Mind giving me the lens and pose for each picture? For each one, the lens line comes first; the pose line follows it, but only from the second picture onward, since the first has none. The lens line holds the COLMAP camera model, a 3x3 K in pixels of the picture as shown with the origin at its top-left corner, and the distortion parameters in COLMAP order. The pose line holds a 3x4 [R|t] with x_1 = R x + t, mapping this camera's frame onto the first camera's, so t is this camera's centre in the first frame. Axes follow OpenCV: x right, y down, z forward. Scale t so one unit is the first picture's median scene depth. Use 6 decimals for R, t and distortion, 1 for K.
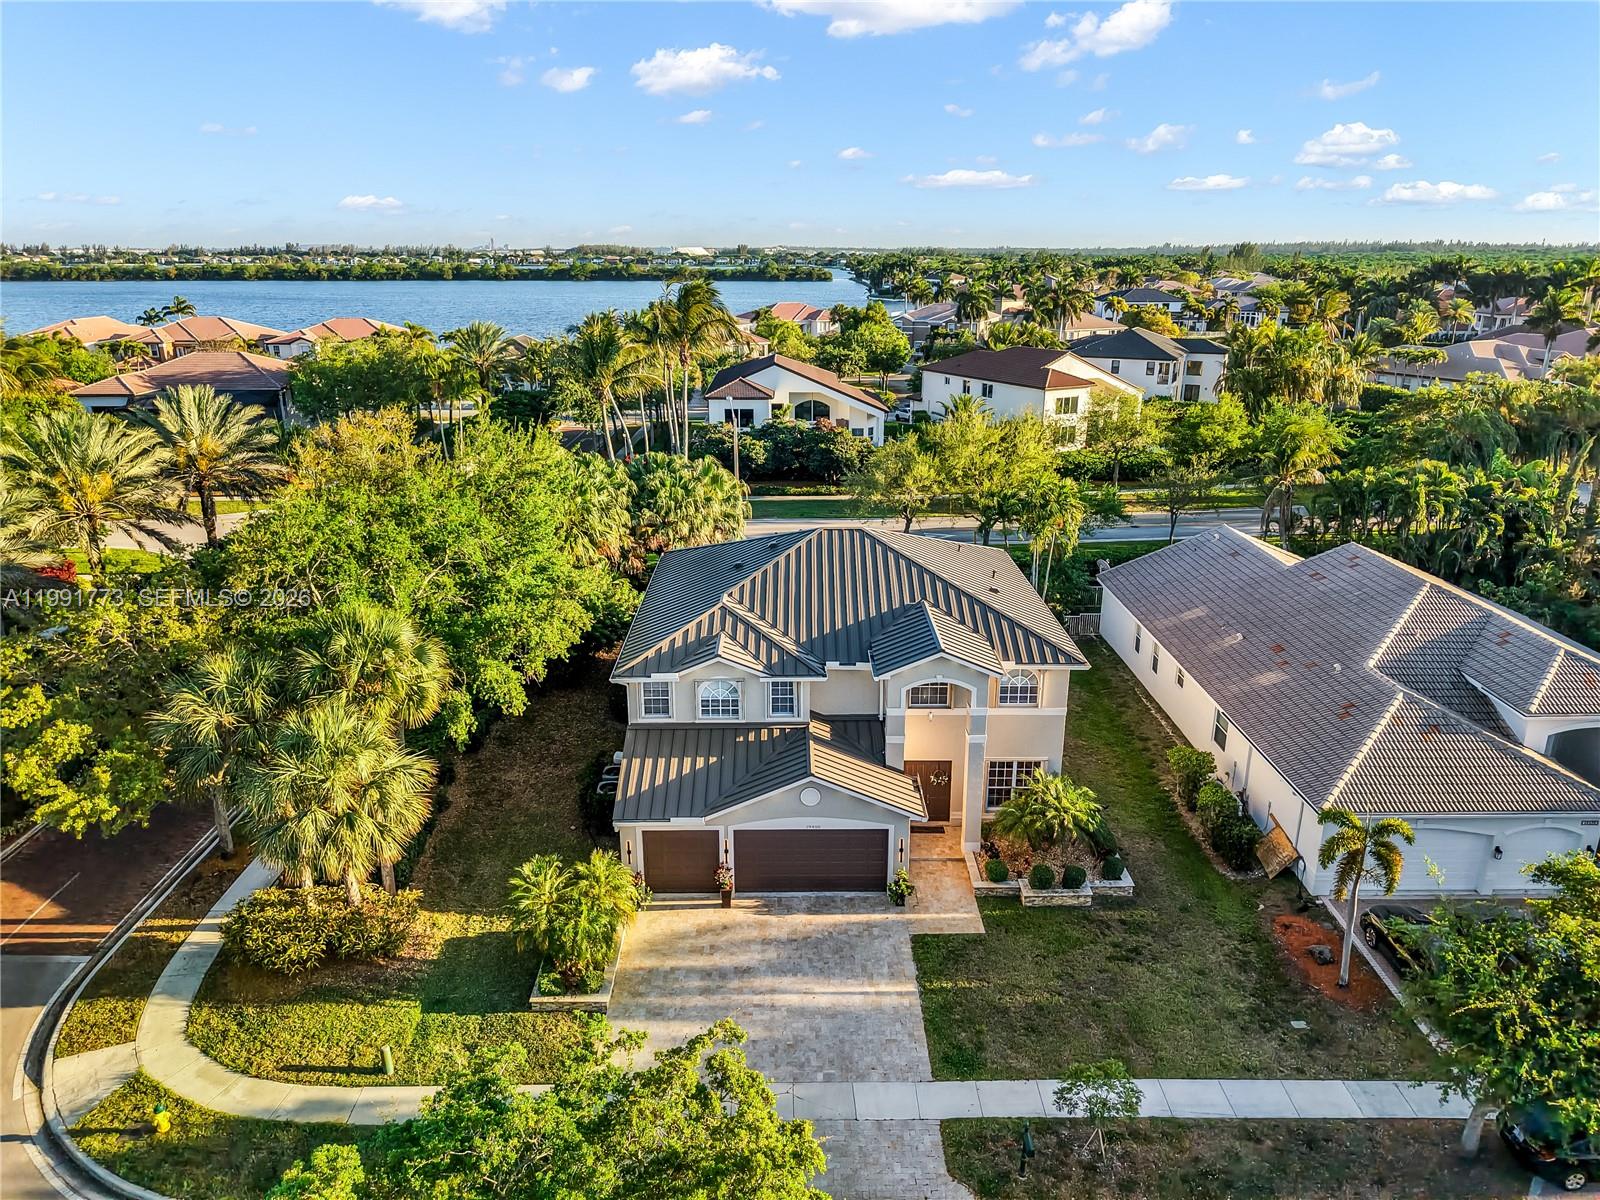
lens RADIAL K [[1081.7, 0, 804.4], [0, 1081.7, 550.3], [0, 0, 1]] dist [0.000834, 0.001474]
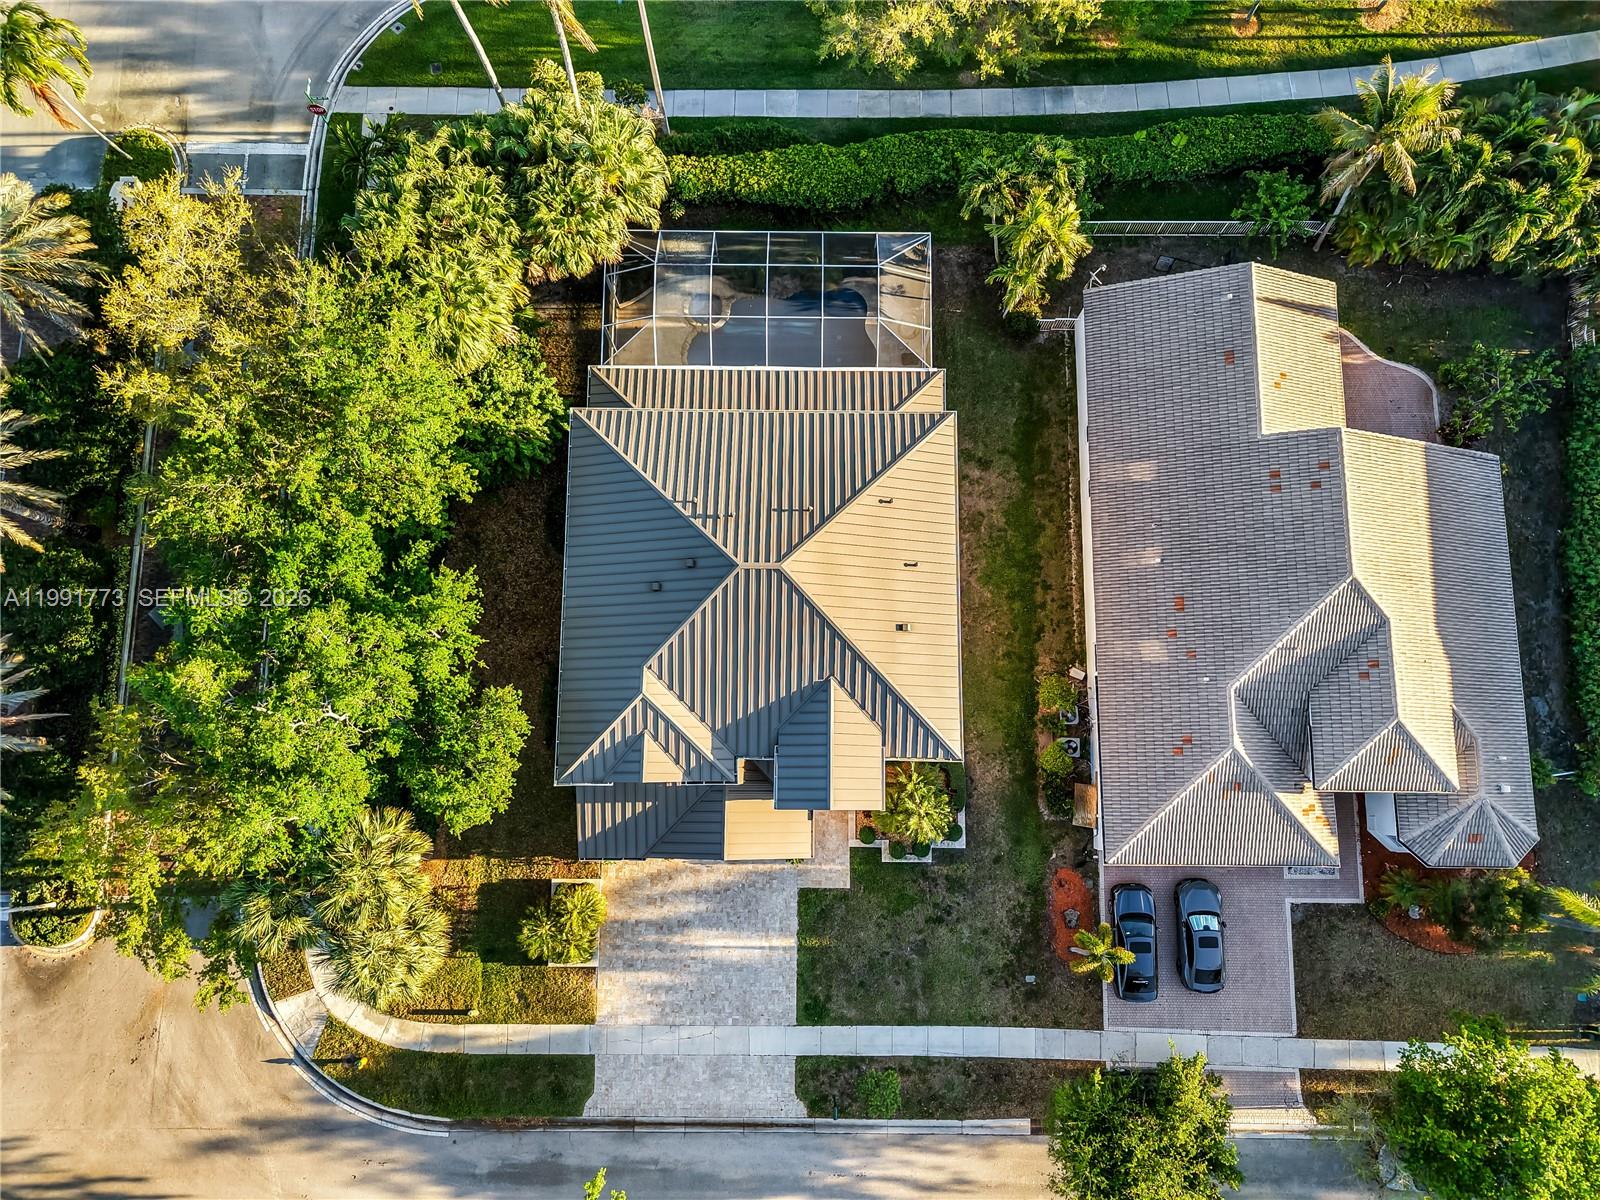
lens RADIAL K [[1072.5, 0, 800.0], [0, 1072.5, 600.0], [0, 0, 1]] dist [0.002485, 0.001337]
pose [[0.999771, 0.021085, 0.003519, 0.083844], [-0.012386, 0.437217, 0.899271, -1.063942], [0.017423, -0.899109, 0.437378, 0.690184]]
